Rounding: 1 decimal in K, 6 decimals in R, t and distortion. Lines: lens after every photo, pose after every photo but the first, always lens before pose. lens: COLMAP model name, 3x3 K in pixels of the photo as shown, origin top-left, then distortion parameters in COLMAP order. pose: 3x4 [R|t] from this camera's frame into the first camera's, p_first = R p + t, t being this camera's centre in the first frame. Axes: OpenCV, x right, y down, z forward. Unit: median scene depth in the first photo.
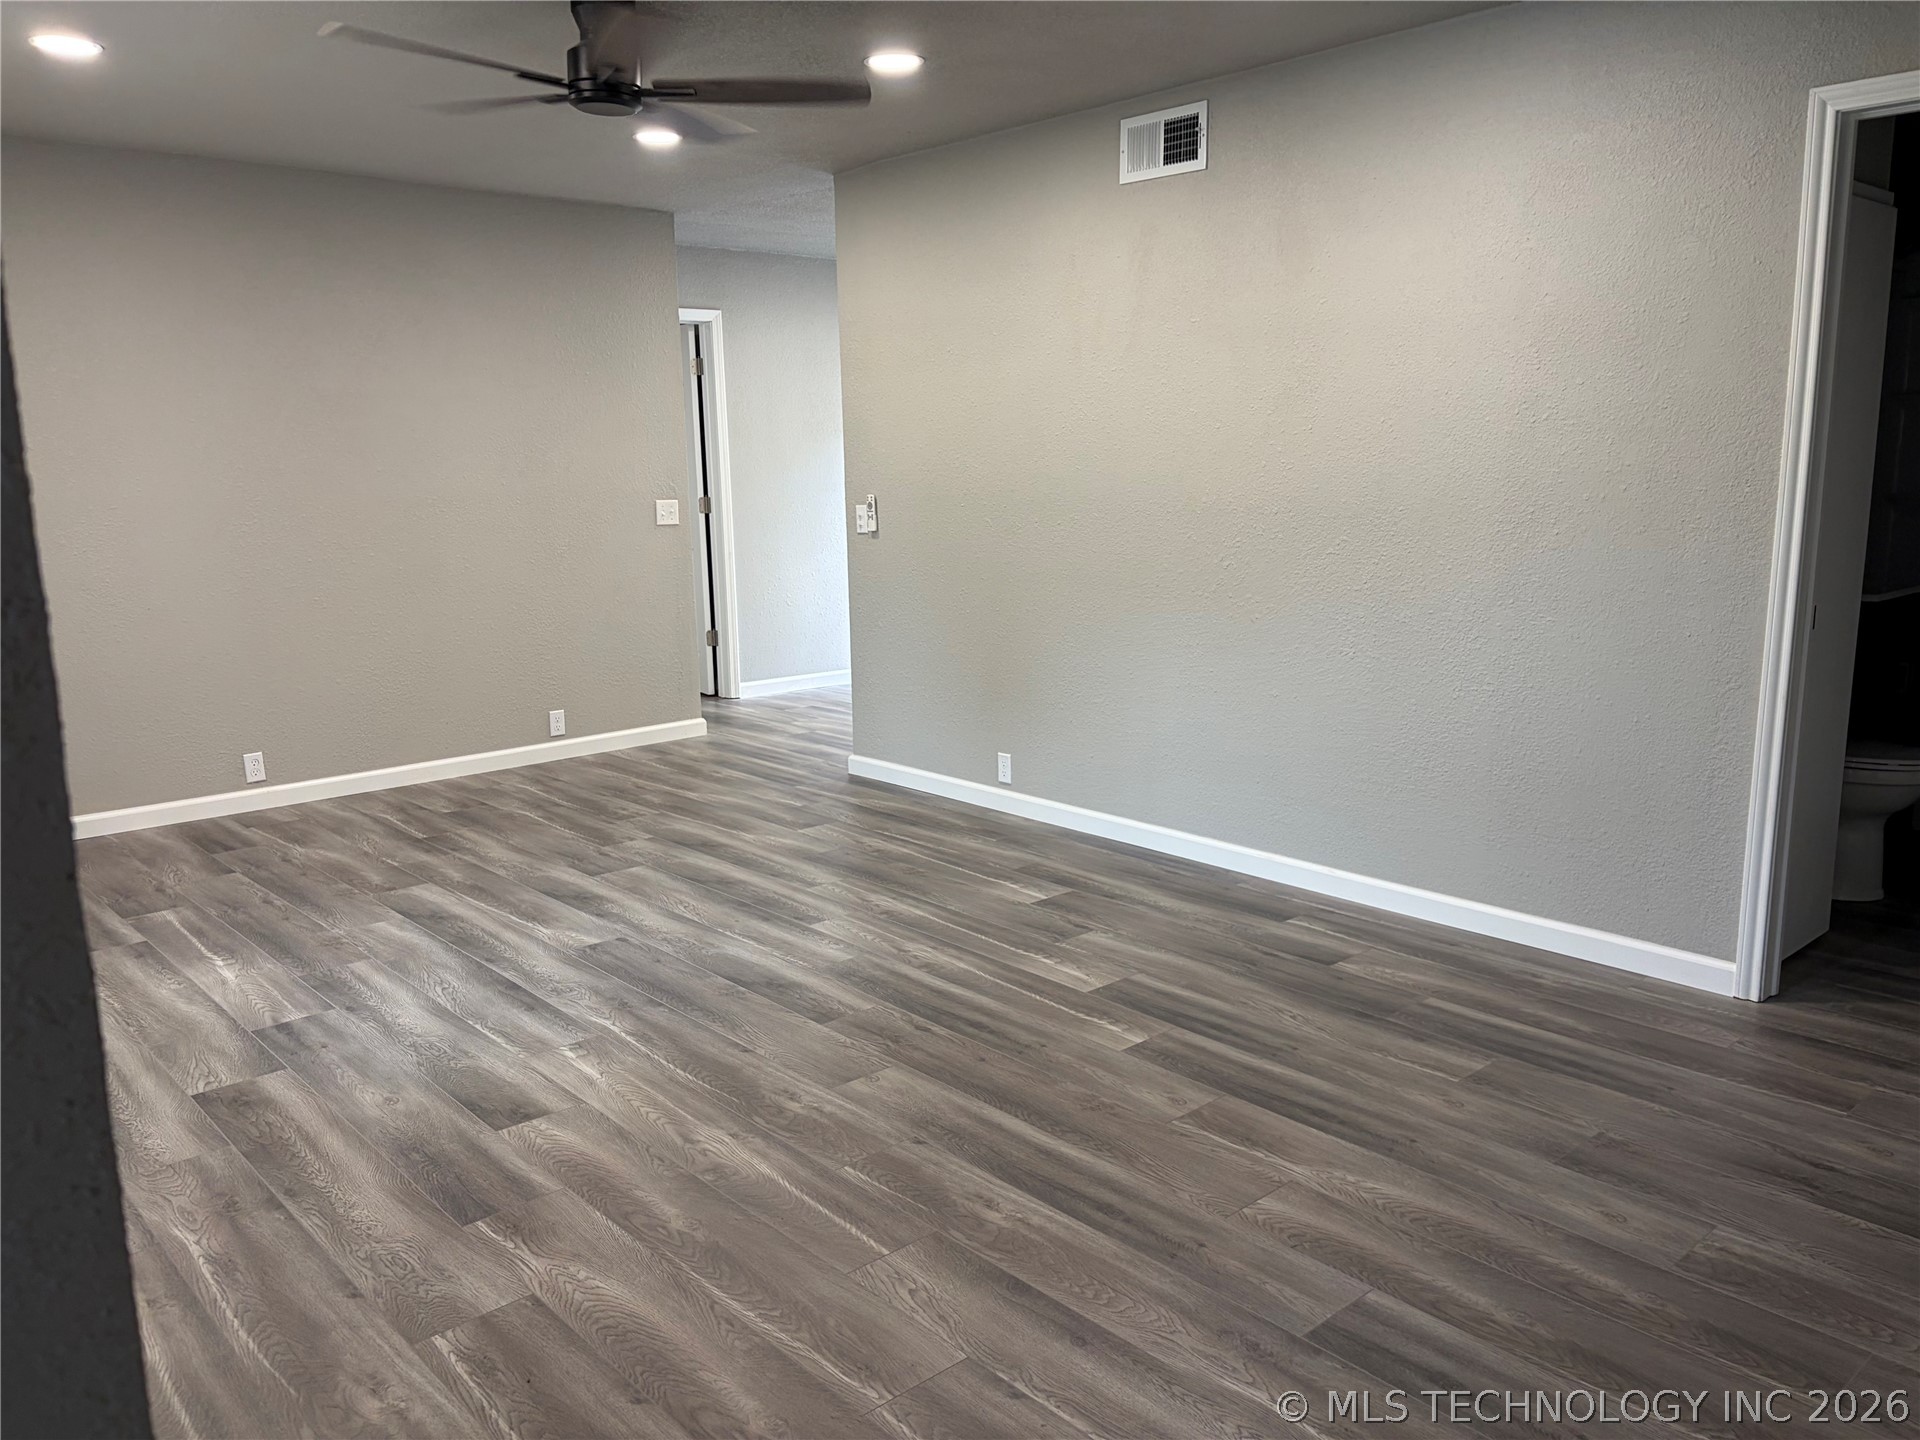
lens RADIAL K [[1447.0, 0, 960.5], [0, 1447.0, 720.9], [0, 0, 1]] dist [0.026088, -0.016773]
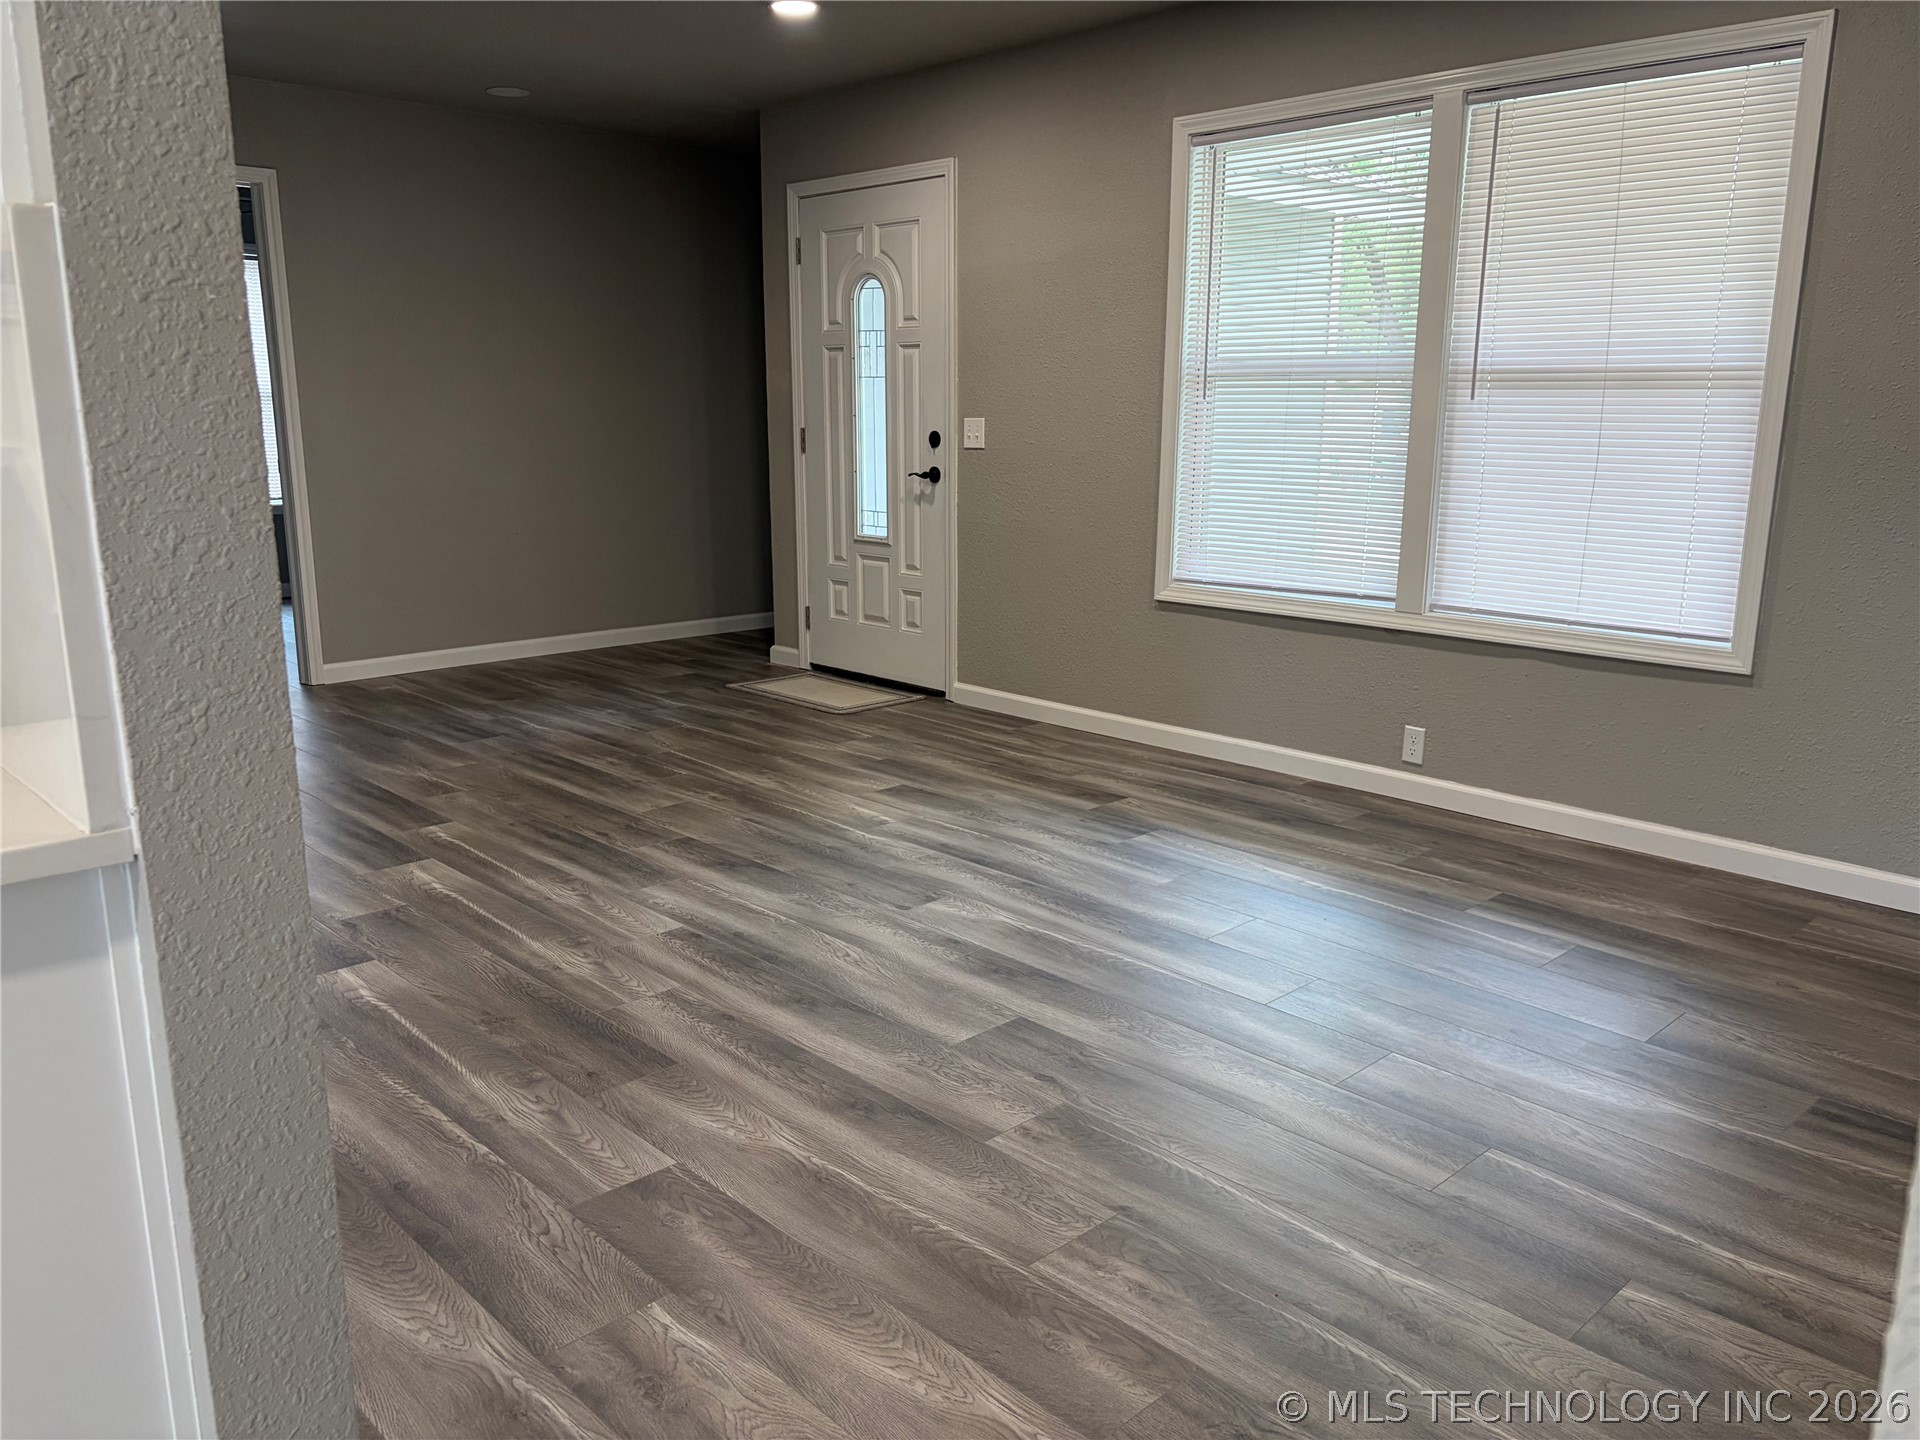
lens RADIAL K [[1447.0, 0, 966.6], [0, 1447.0, 715.6], [0, 0, 1]] dist [0.026088, -0.016773]
pose [[-0.999374, 0.012306, -0.033167, -0.265704], [-0.001719, 0.919548, 0.392975, -0.321482], [0.035335, 0.392786, -0.918951, 1.909002]]
